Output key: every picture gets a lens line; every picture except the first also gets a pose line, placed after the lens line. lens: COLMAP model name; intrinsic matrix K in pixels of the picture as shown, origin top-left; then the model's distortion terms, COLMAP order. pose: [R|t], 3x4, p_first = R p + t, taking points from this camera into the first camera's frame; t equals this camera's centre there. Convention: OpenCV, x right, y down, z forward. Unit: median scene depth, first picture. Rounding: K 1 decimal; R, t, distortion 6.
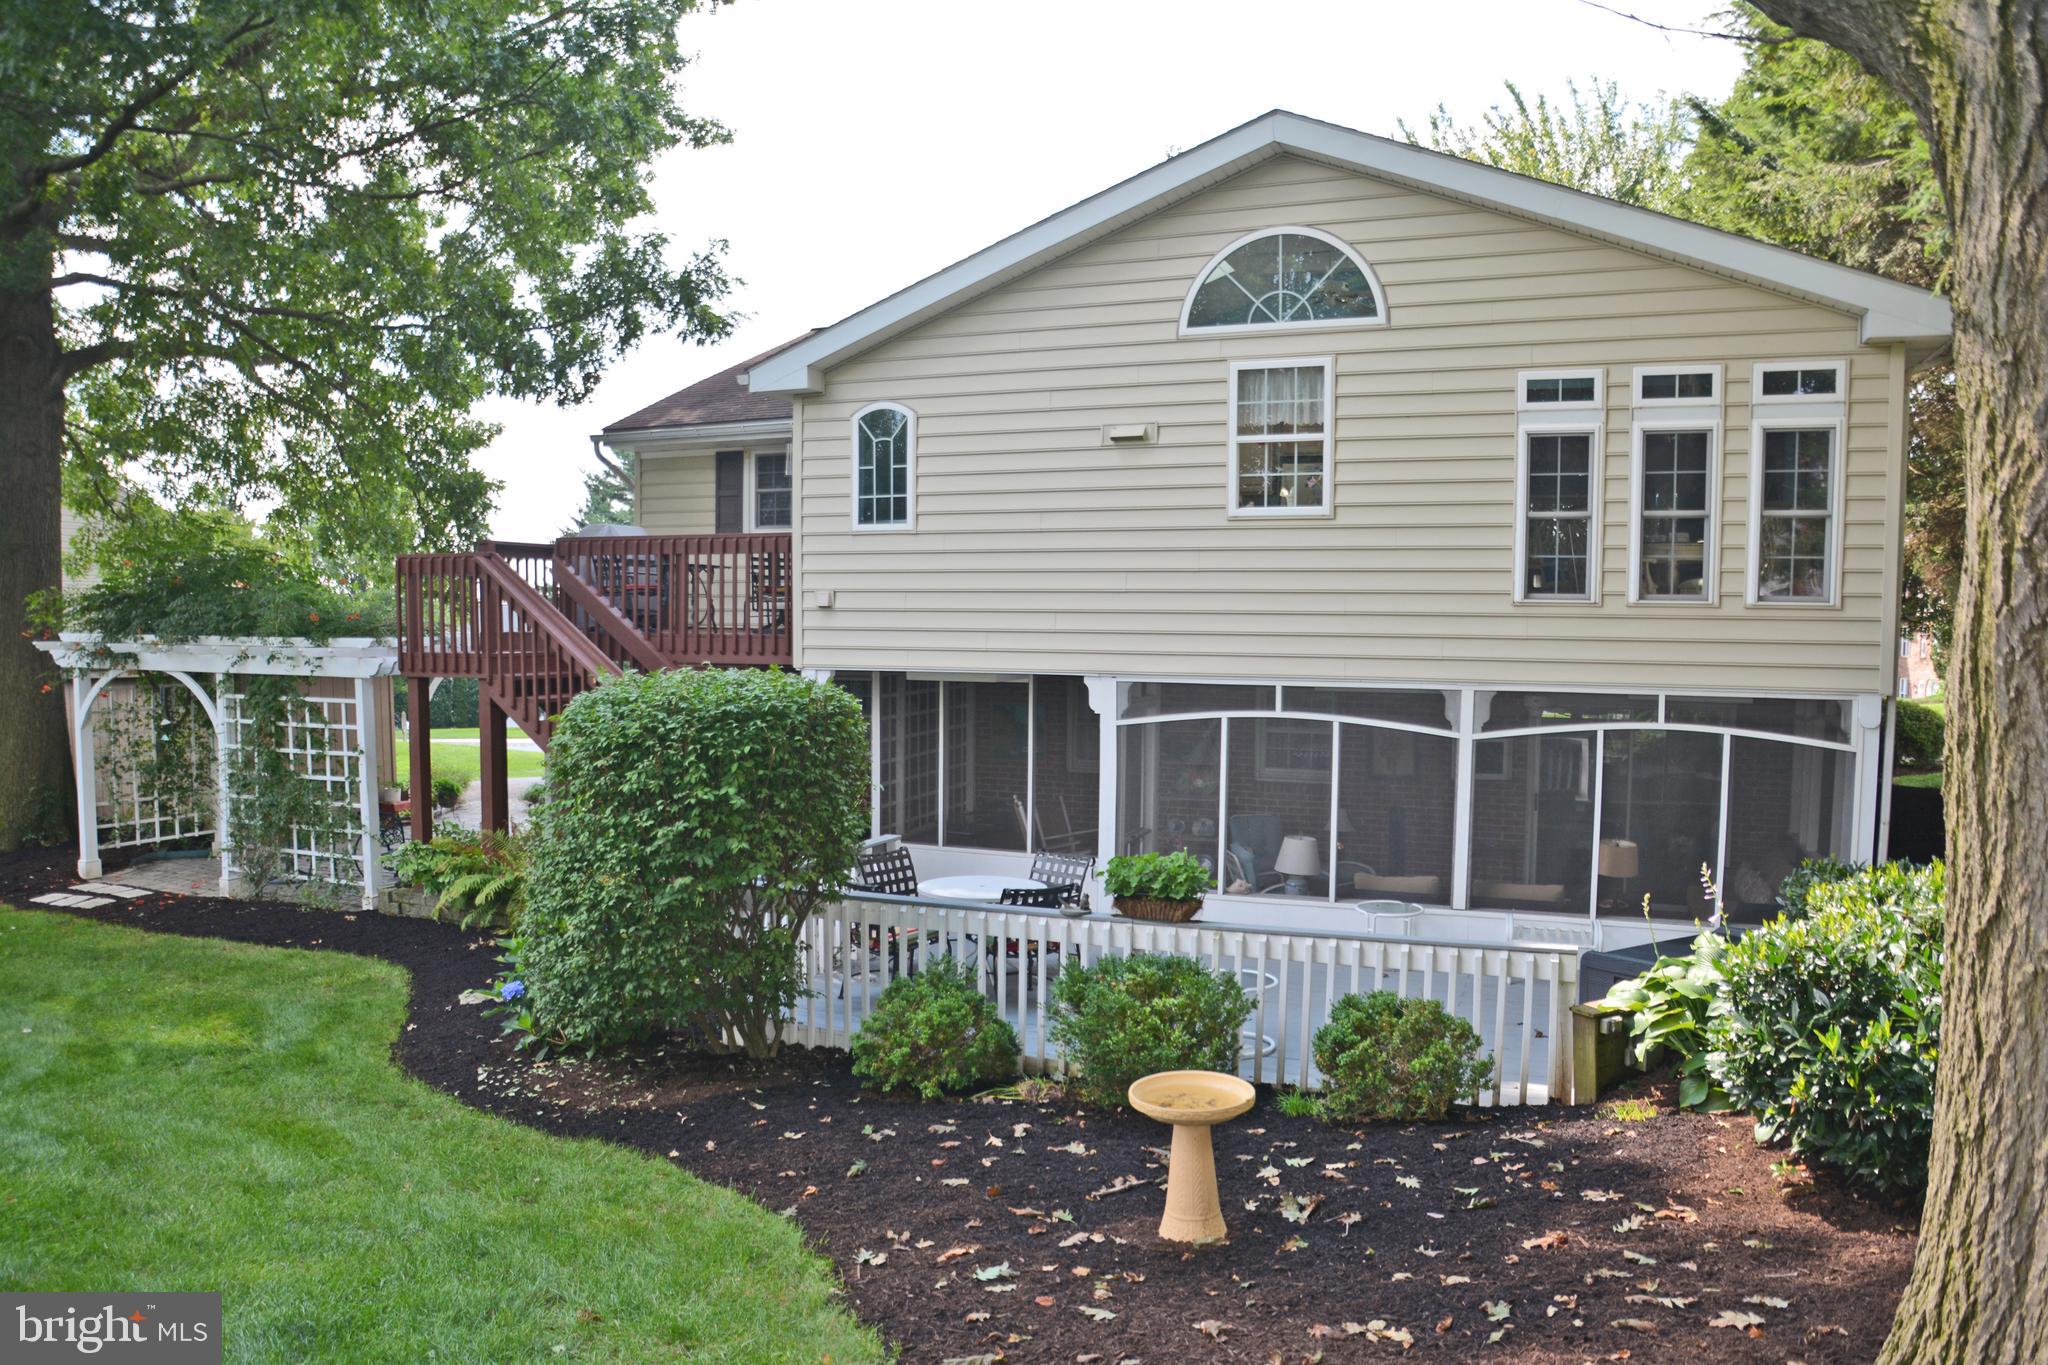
lens RADIAL K [[1447.2, 0, 1030.4], [0, 1447.2, 696.4], [0, 0, 1]] dist [-0.127406, 0.071472]
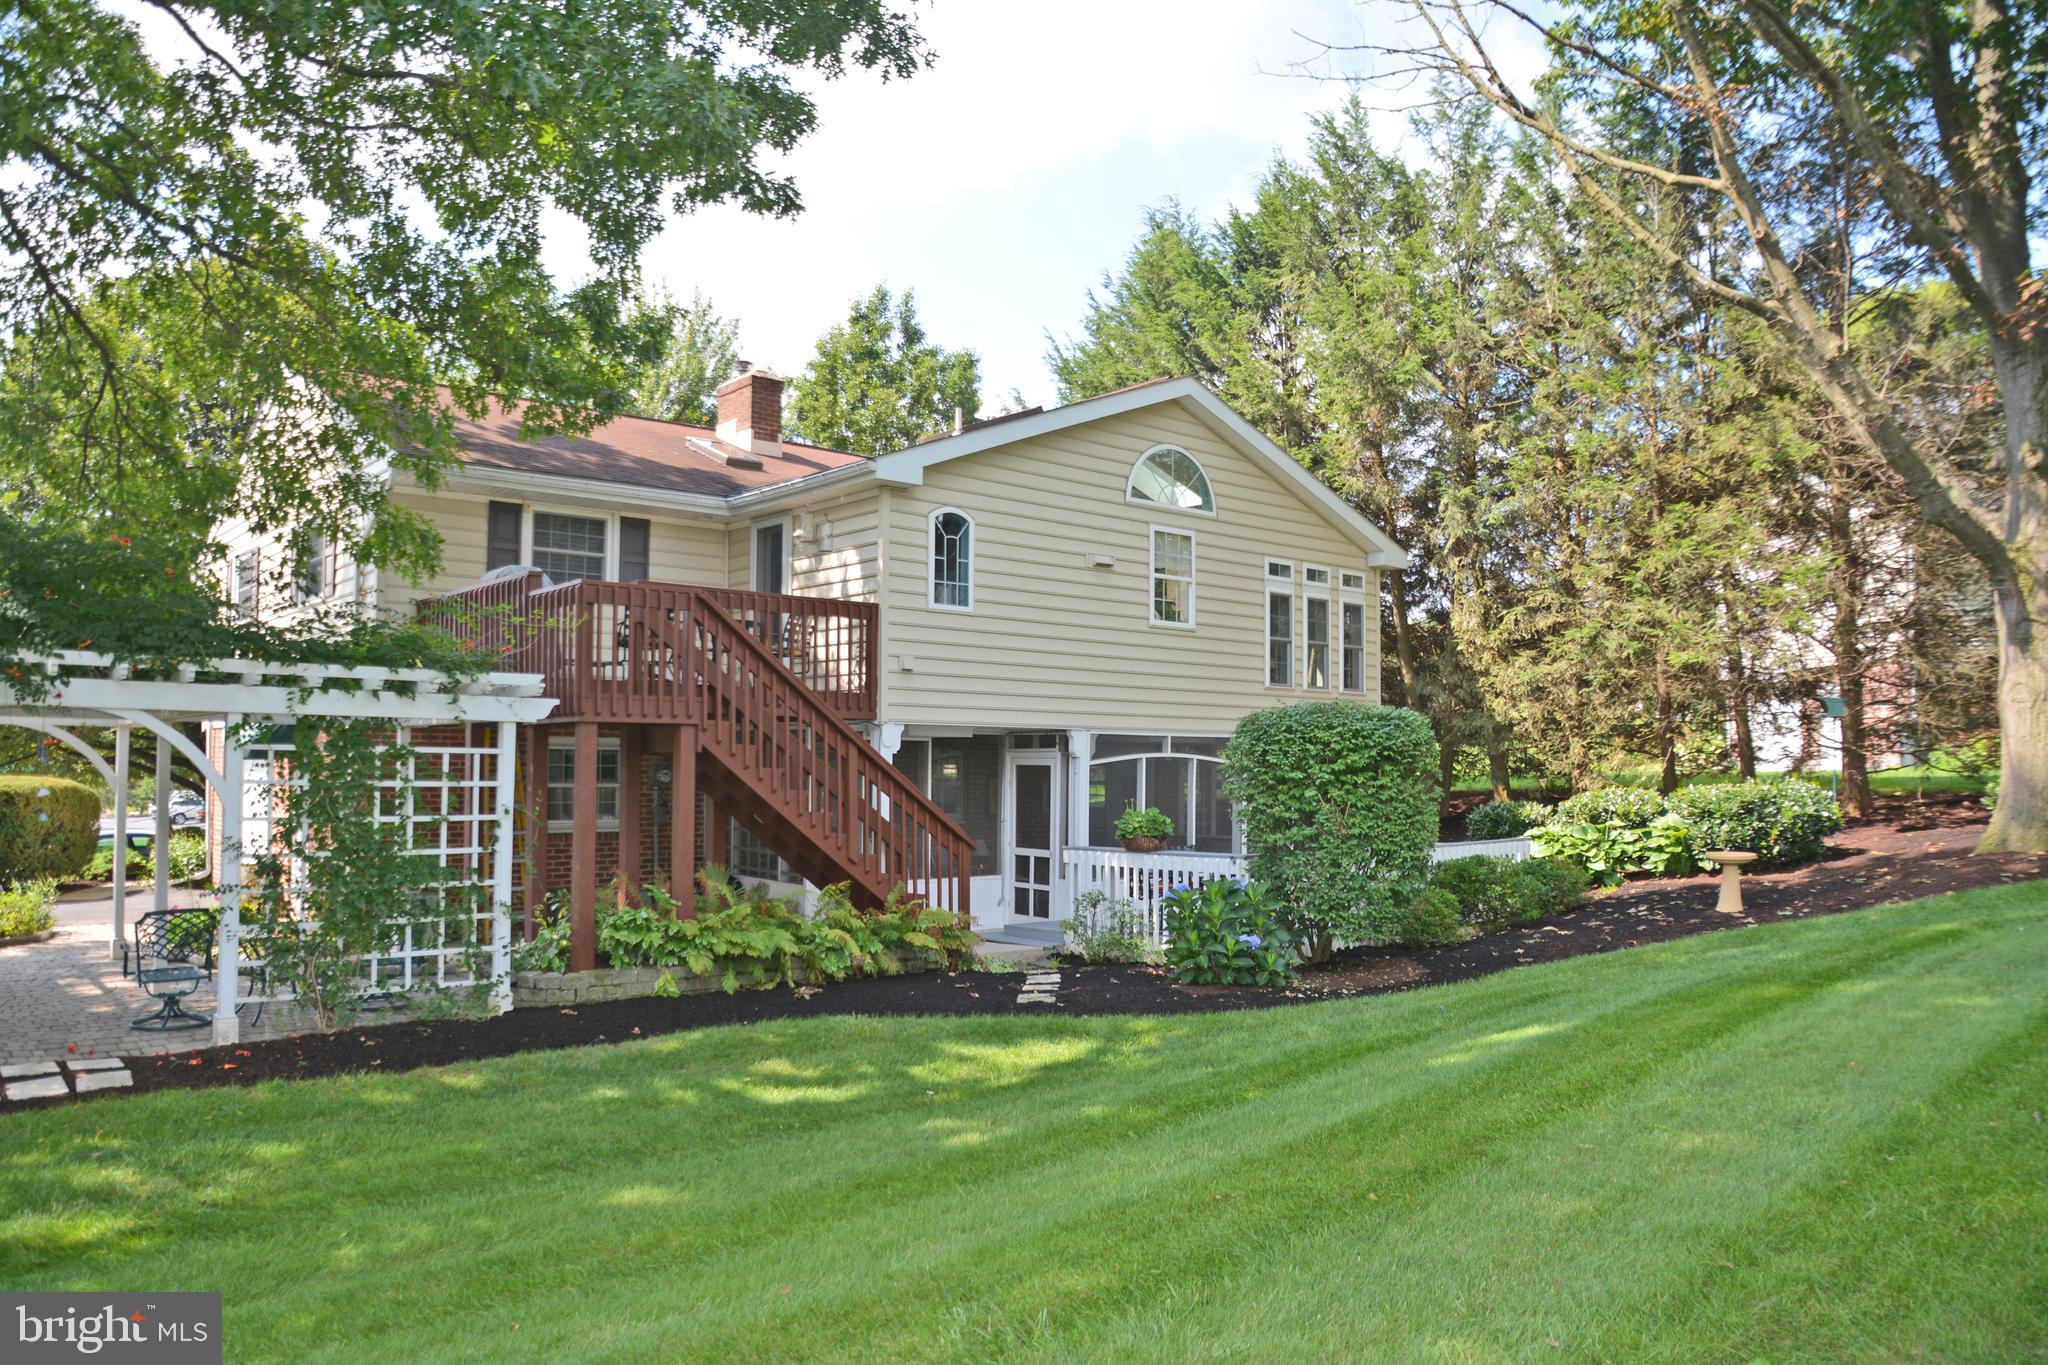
lens RADIAL K [[1447.2, 0, 976.1], [0, 1447.2, 727.5], [0, 0, 1]] dist [-0.127406, 0.071472]
pose [[0.482744, 0.022663, 0.875468, -1.015627], [0.046463, 0.997594, -0.051444, 0.042383], [-0.874528, 0.065511, 0.480530, 0.344223]]
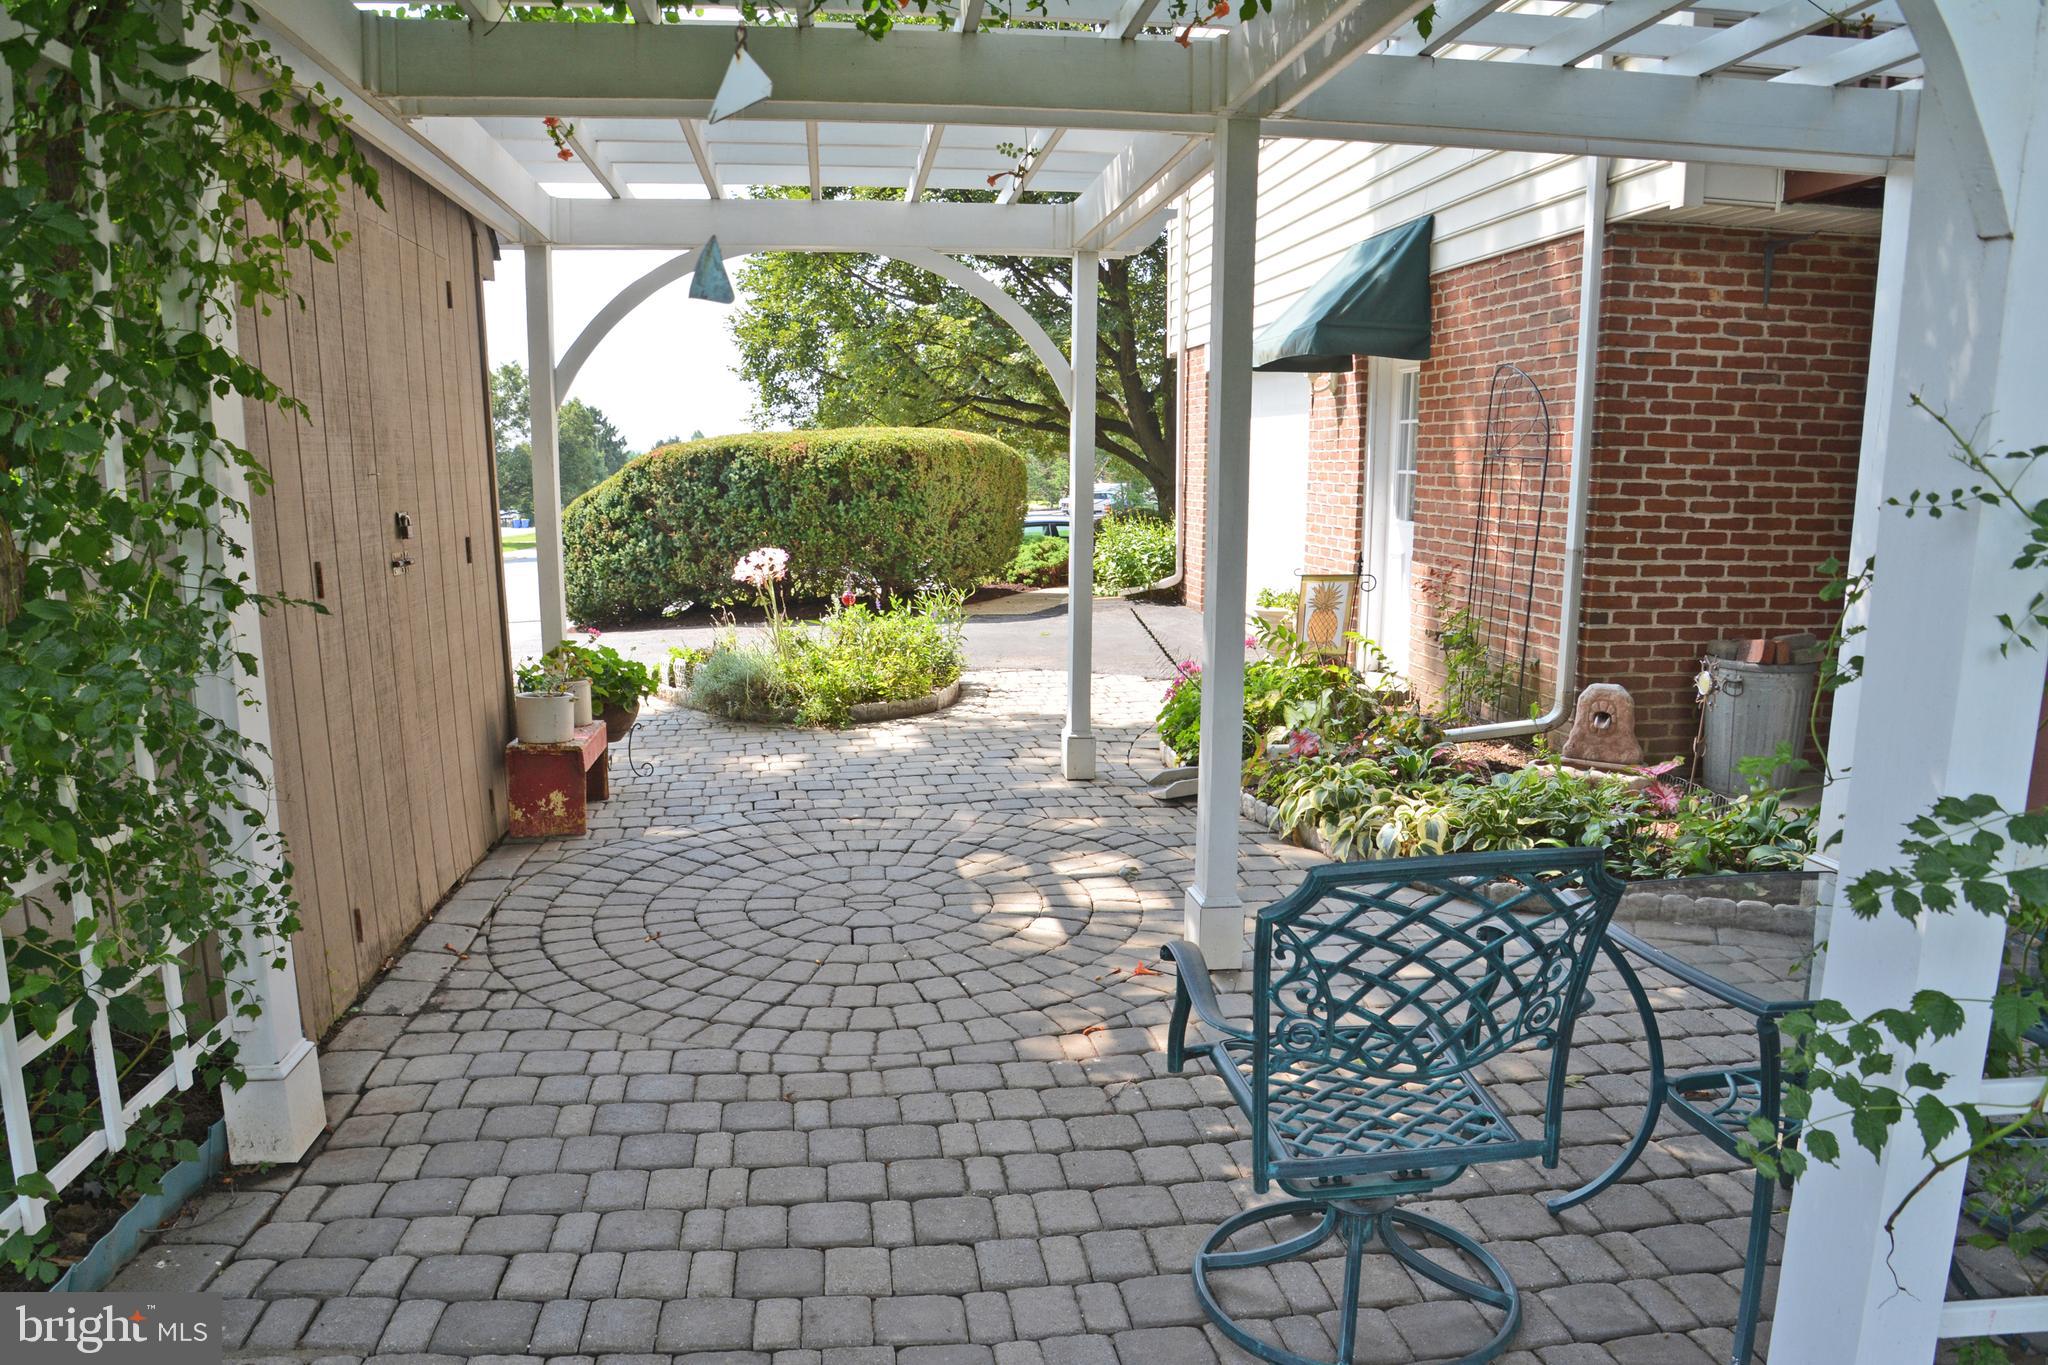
lens RADIAL K [[1447.2, 0, 1021.6], [0, 1447.2, 683.3], [0, 0, 1]] dist [-0.127406, 0.071472]
pose [[0.872963, -0.070987, 0.482594, -0.685049], [0.024800, 0.994533, 0.101431, 0.049459], [-0.487156, -0.076577, 0.869951, 0.961981]]
